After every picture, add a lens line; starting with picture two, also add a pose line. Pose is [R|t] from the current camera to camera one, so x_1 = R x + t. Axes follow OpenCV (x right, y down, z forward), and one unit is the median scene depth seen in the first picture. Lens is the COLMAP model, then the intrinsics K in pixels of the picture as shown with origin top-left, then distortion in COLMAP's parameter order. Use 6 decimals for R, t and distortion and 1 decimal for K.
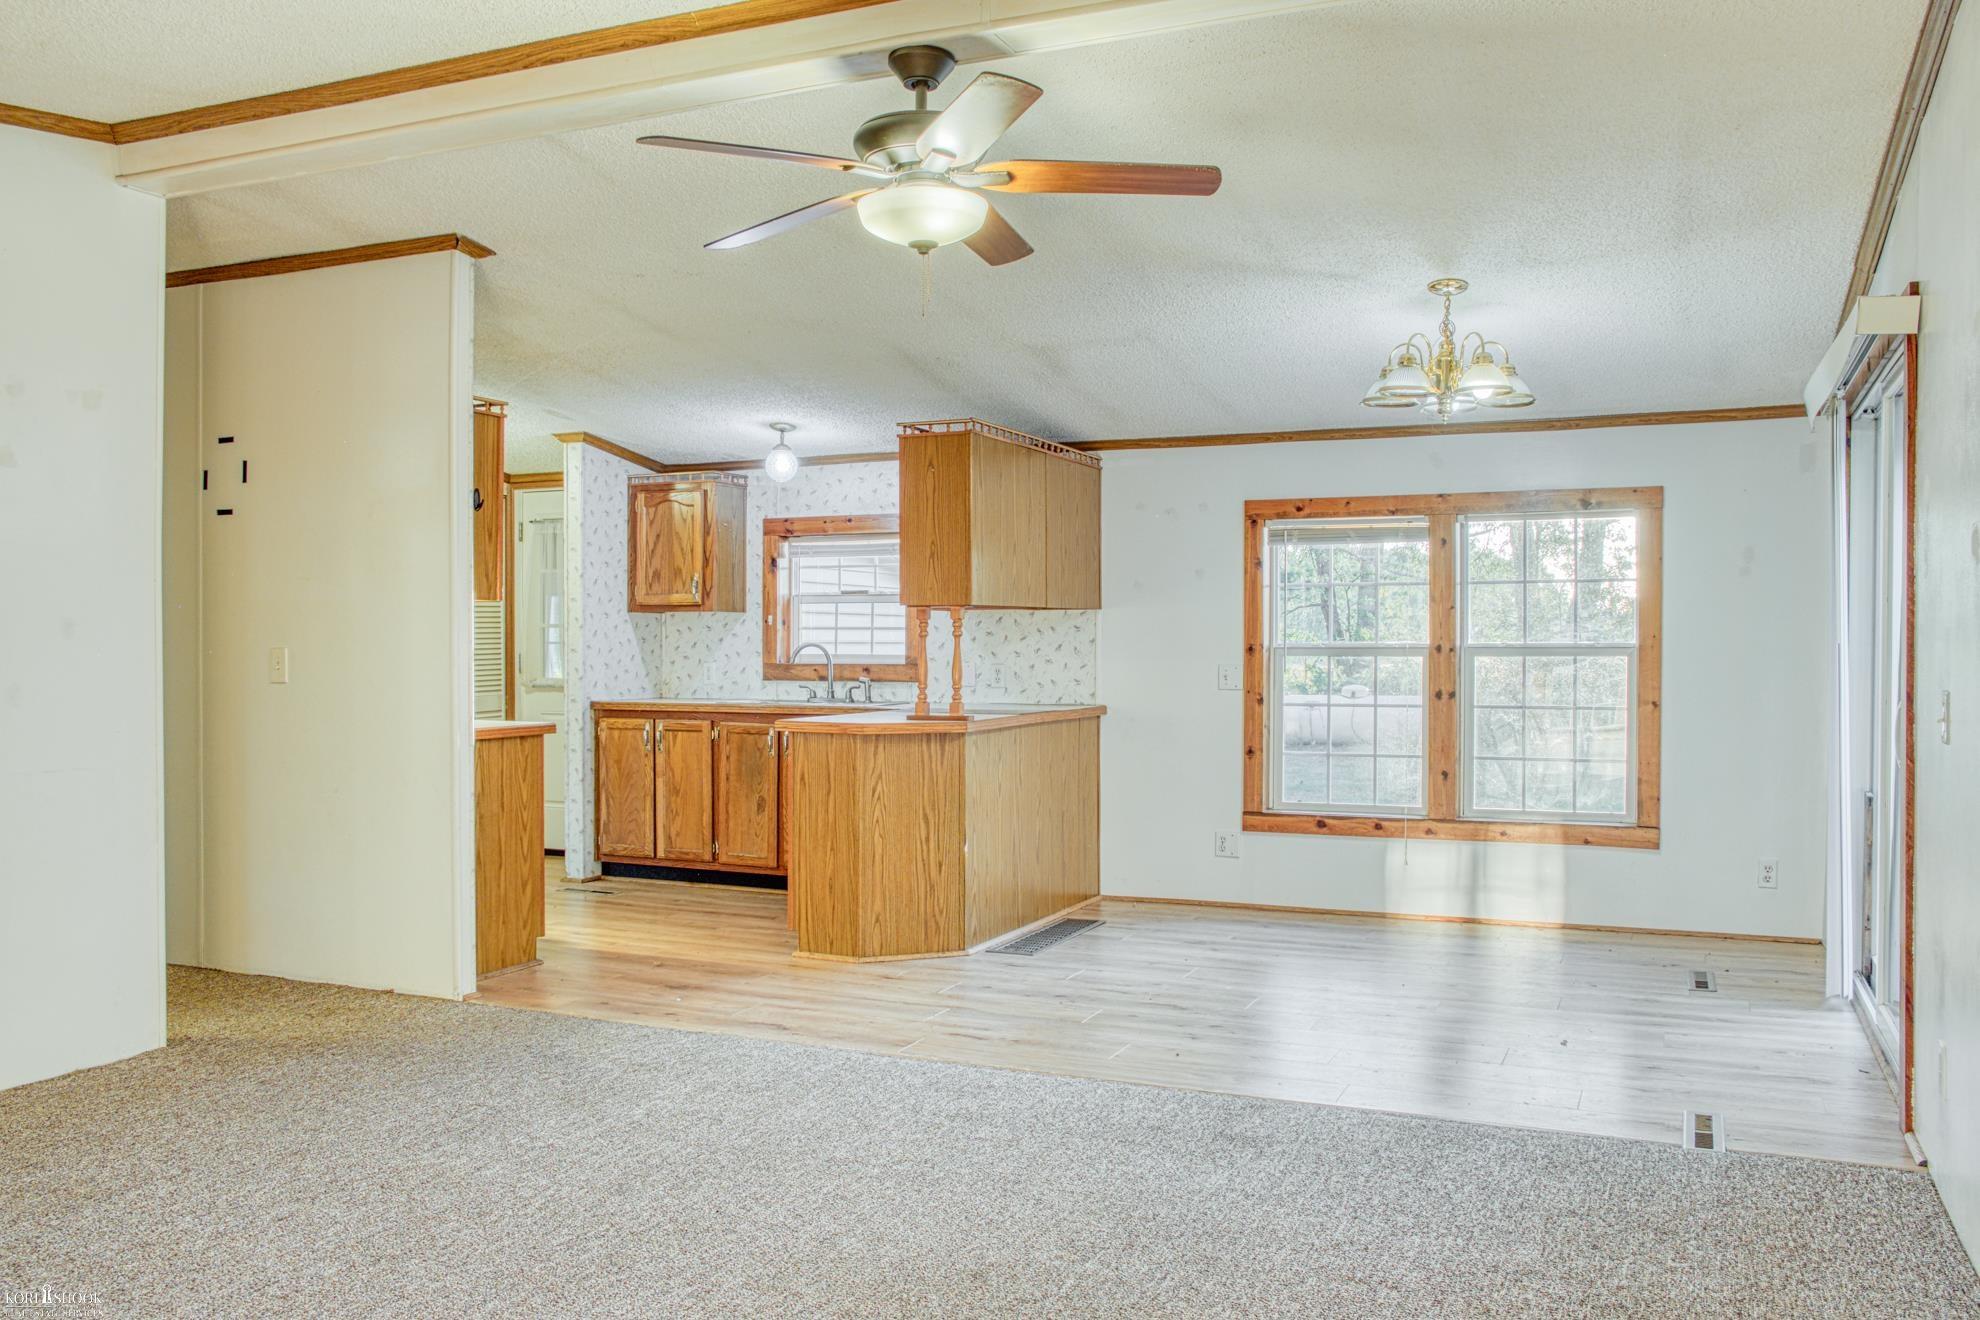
lens RADIAL K [[1690.8, 0, 990.0], [0, 1690.8, 660.0], [0, 0, 1]] dist [-0.131152, 0.120222]
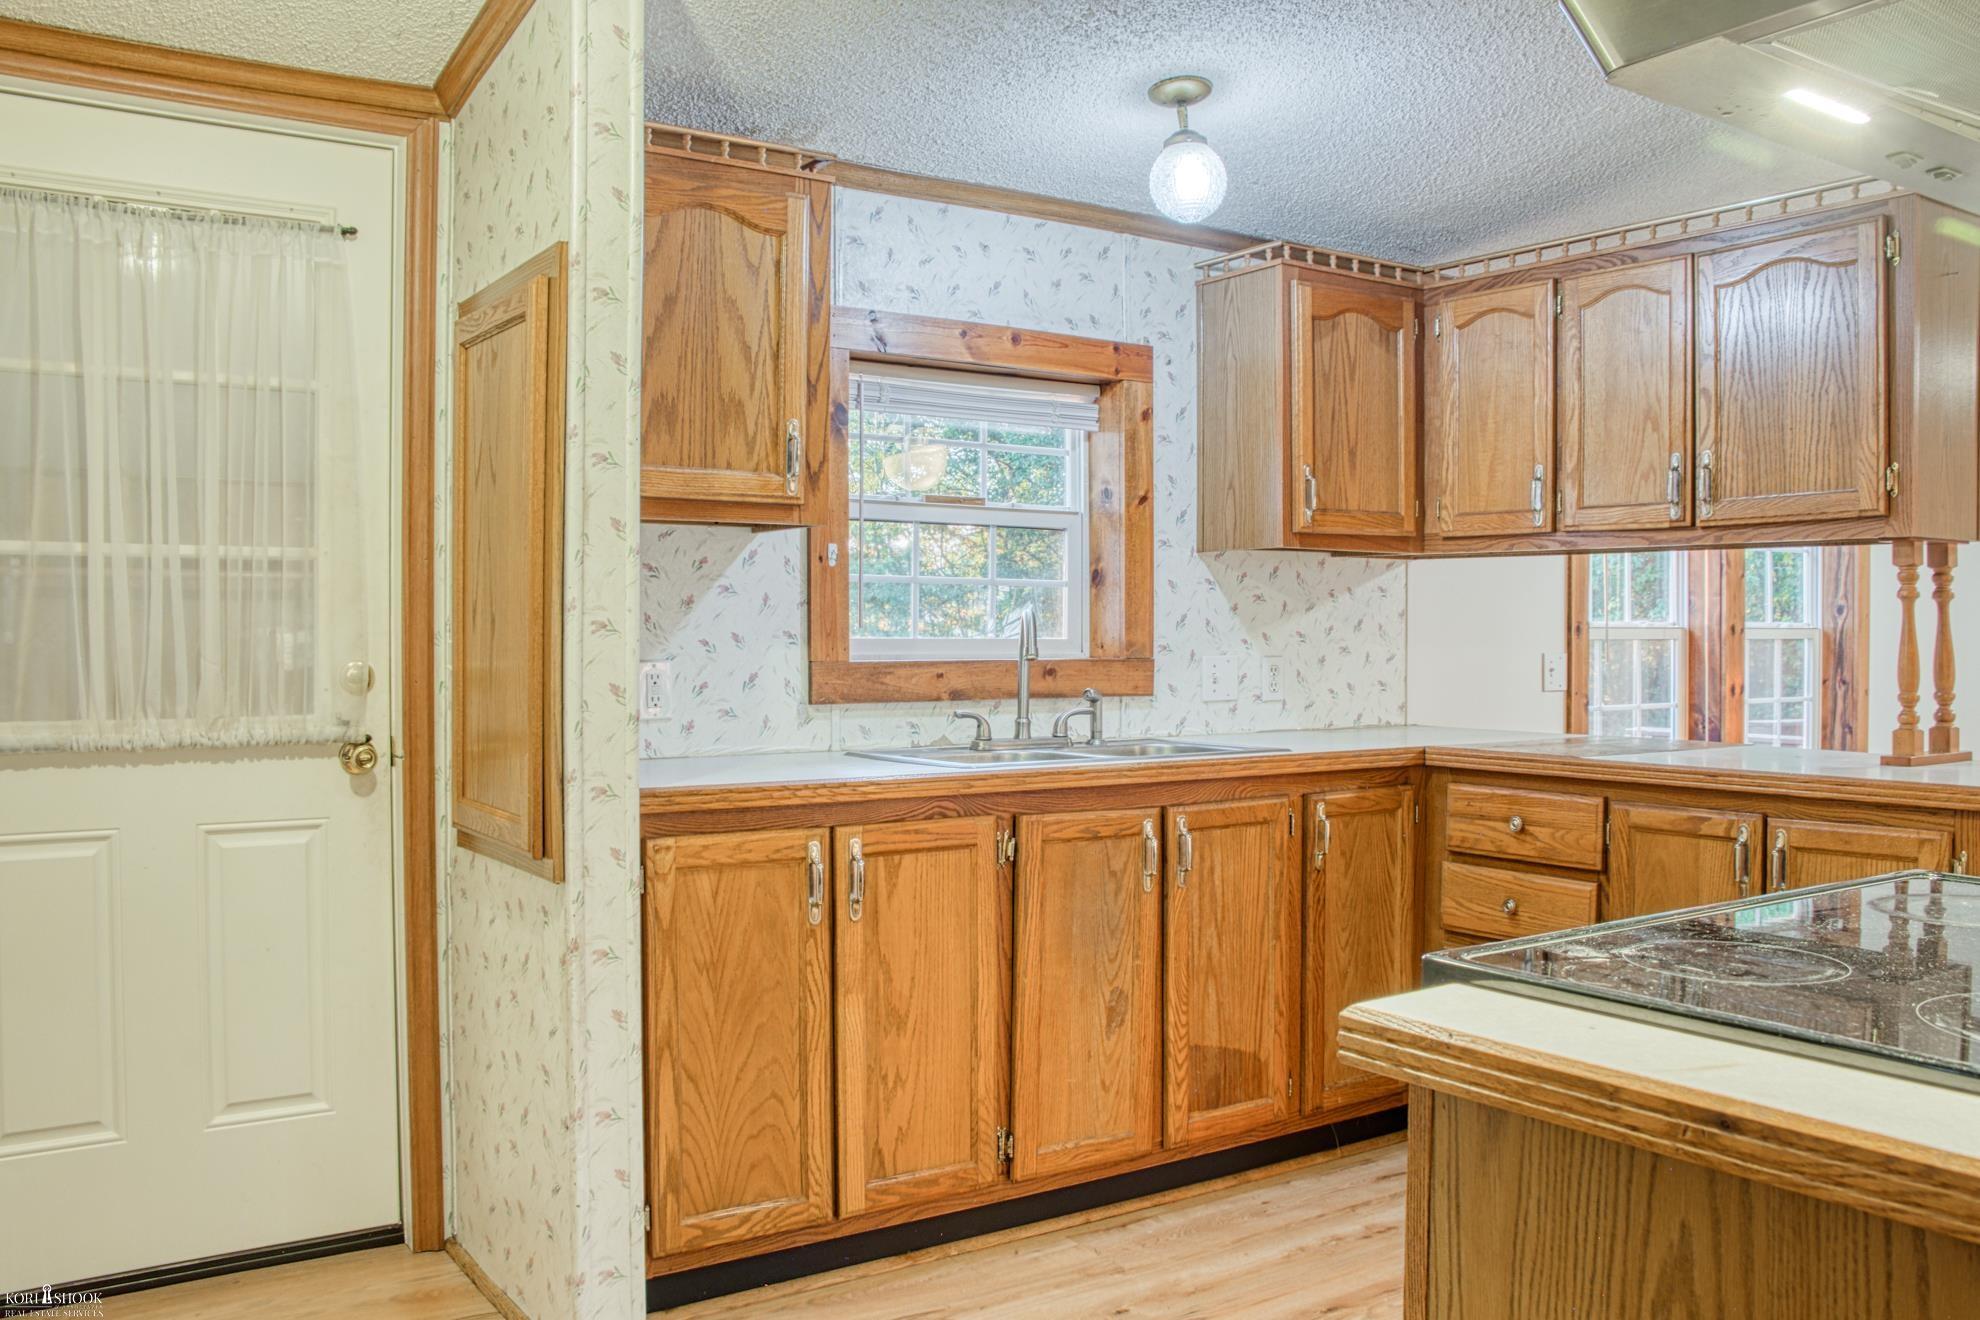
lens RADIAL K [[1690.8, 0, 990.0], [0, 1690.8, 660.0], [0, 0, 1]] dist [-0.131152, 0.120222]
pose [[0.484893, -0.011925, 0.874492, -0.487220], [0.008536, 0.999924, 0.008902, -0.001771], [-0.874532, 0.003148, 0.484958, 0.804737]]
